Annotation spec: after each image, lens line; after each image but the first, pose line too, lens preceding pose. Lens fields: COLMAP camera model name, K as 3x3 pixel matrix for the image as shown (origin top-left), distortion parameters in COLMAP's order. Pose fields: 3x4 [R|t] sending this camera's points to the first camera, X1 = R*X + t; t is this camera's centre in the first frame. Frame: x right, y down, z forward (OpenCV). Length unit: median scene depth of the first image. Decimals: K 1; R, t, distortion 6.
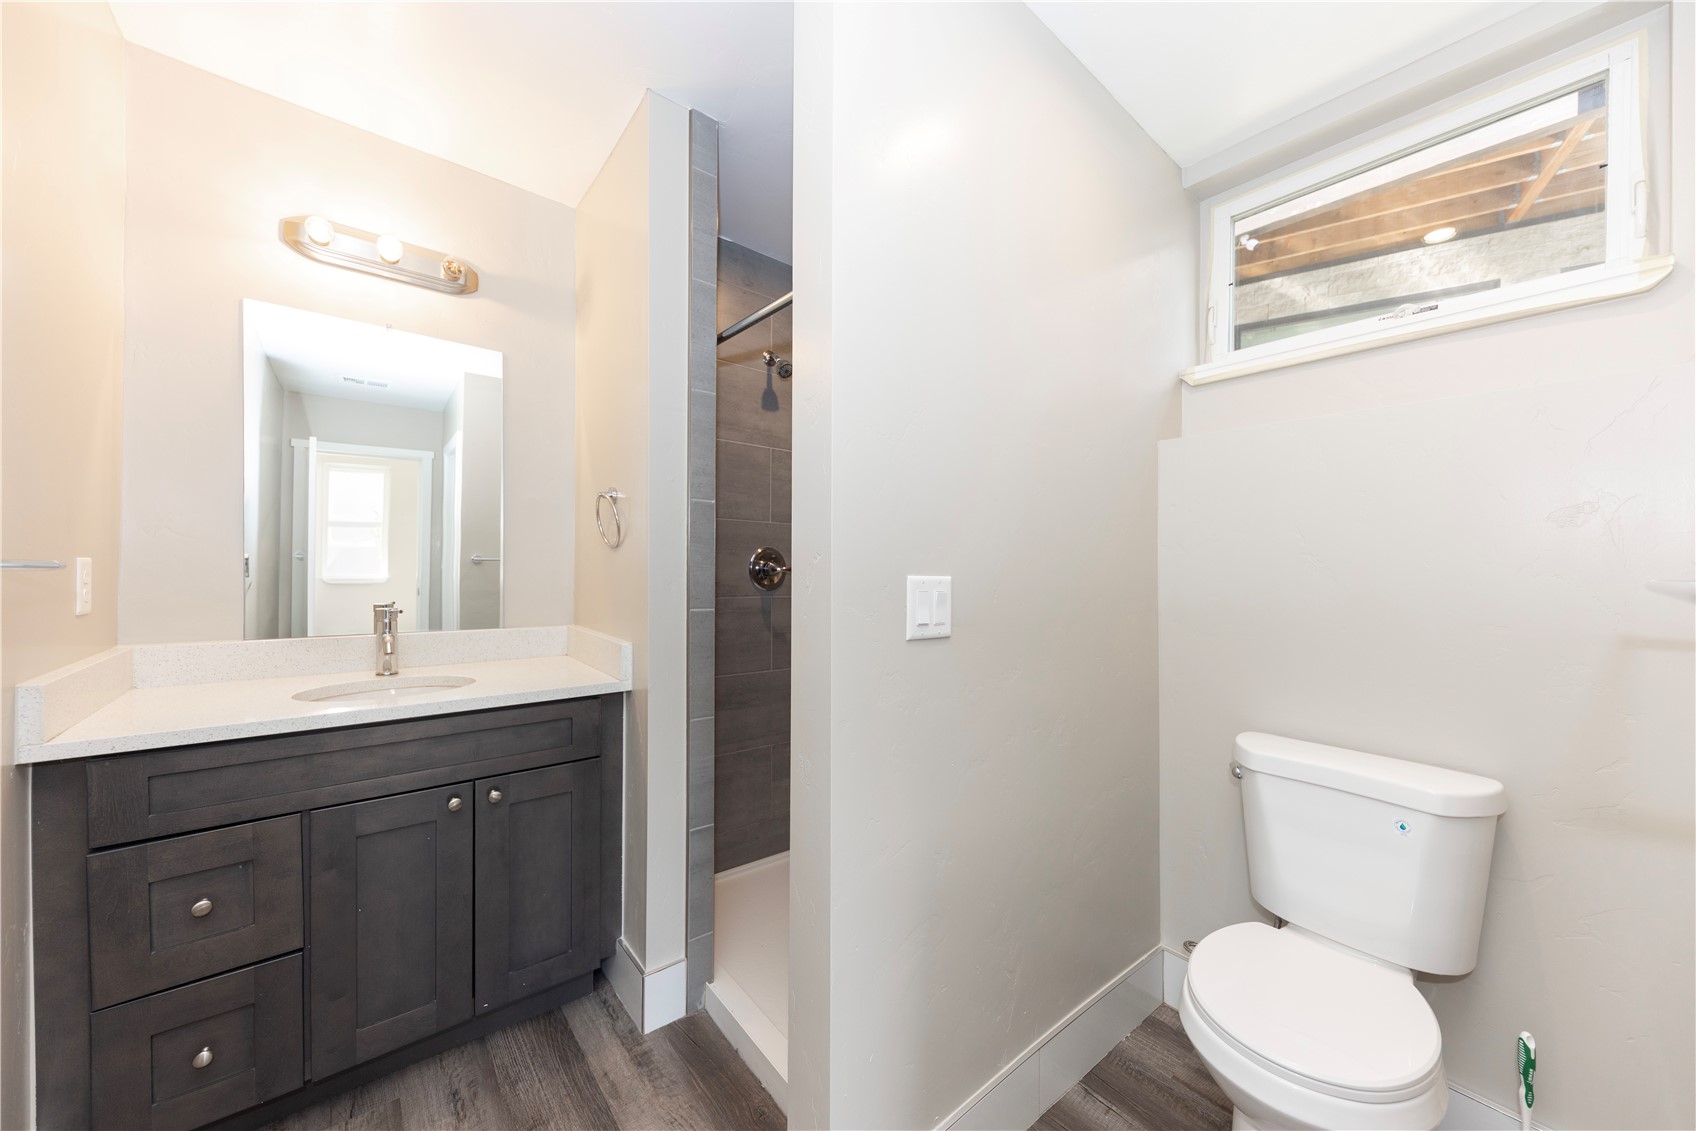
lens RADIAL K [[595.8, 0, 846.4], [0, 595.8, 570.2], [0, 0, 1]] dist [0.008923, -0.001819]
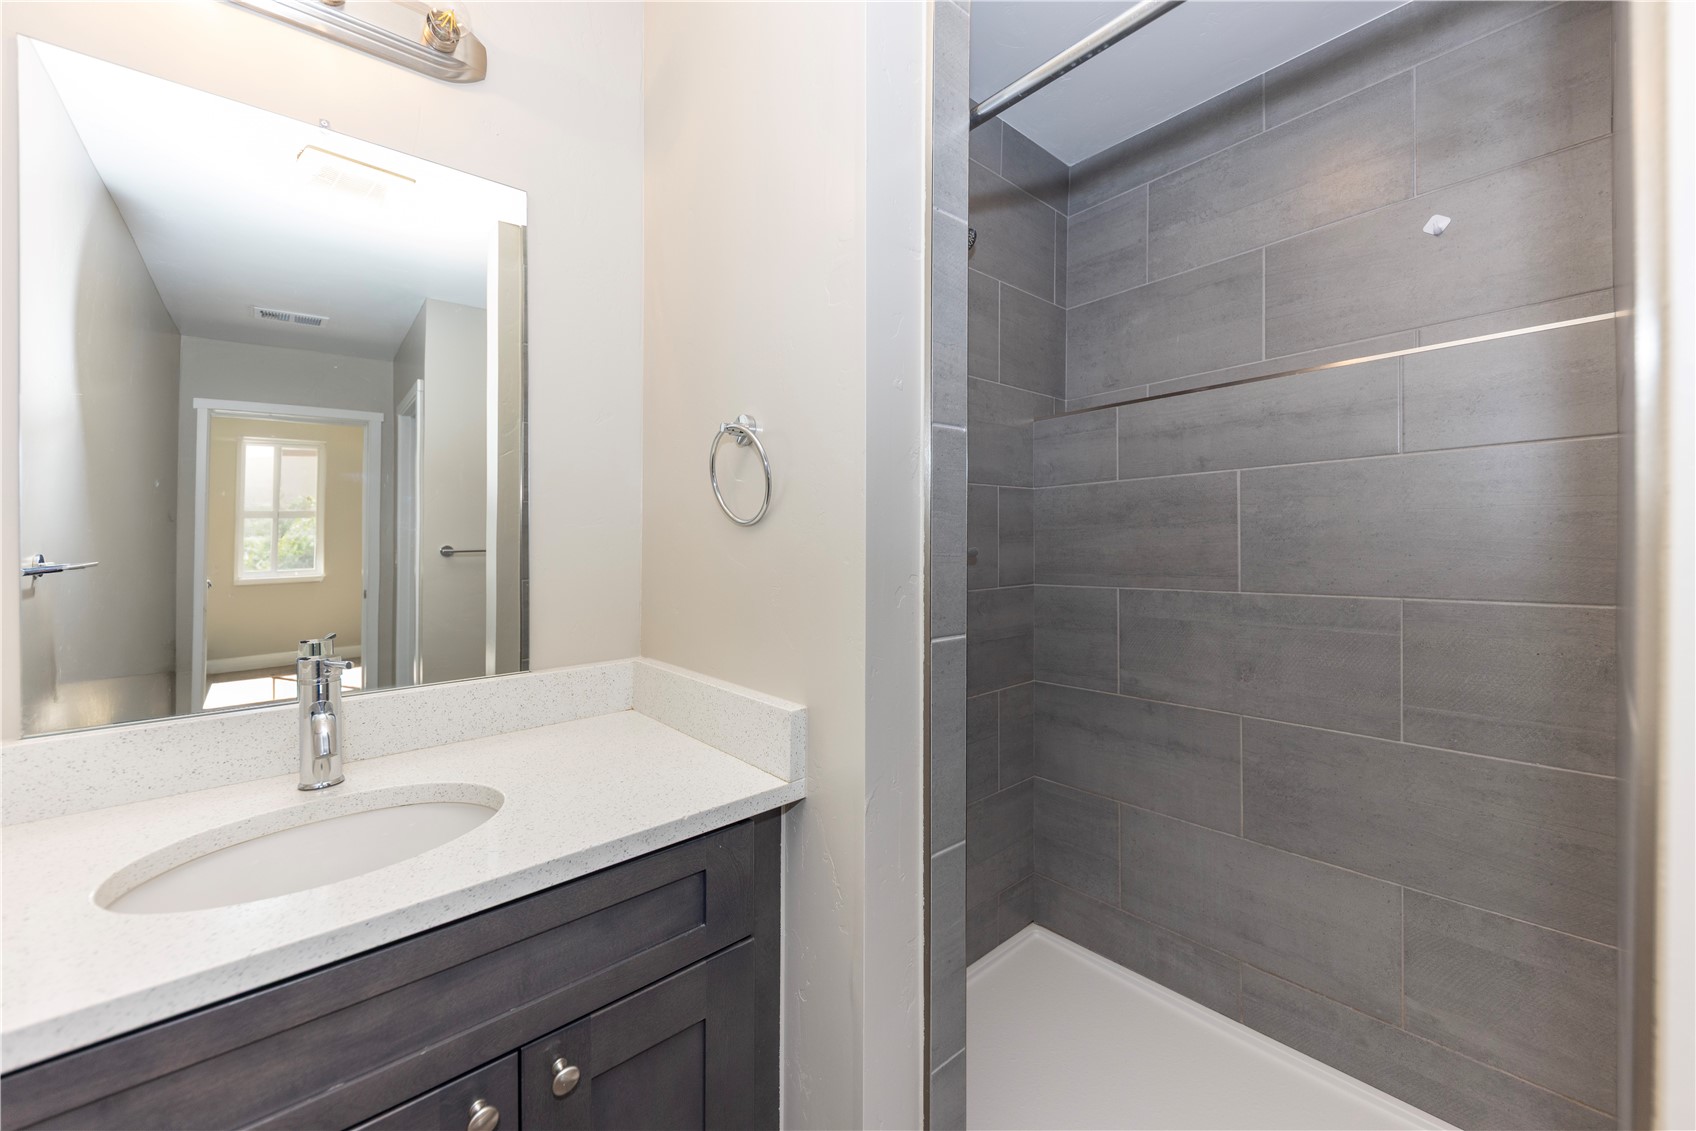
lens RADIAL K [[658.2, 0, 867.9], [0, 658.2, 522.2], [0, 0, 1]] dist [0.002235, -0.000124]
pose [[0.998839, -0.028846, 0.038583, -0.324604], [0.030193, 0.998938, -0.034796, -0.016319], [-0.037538, 0.035921, 0.998649, 0.423268]]
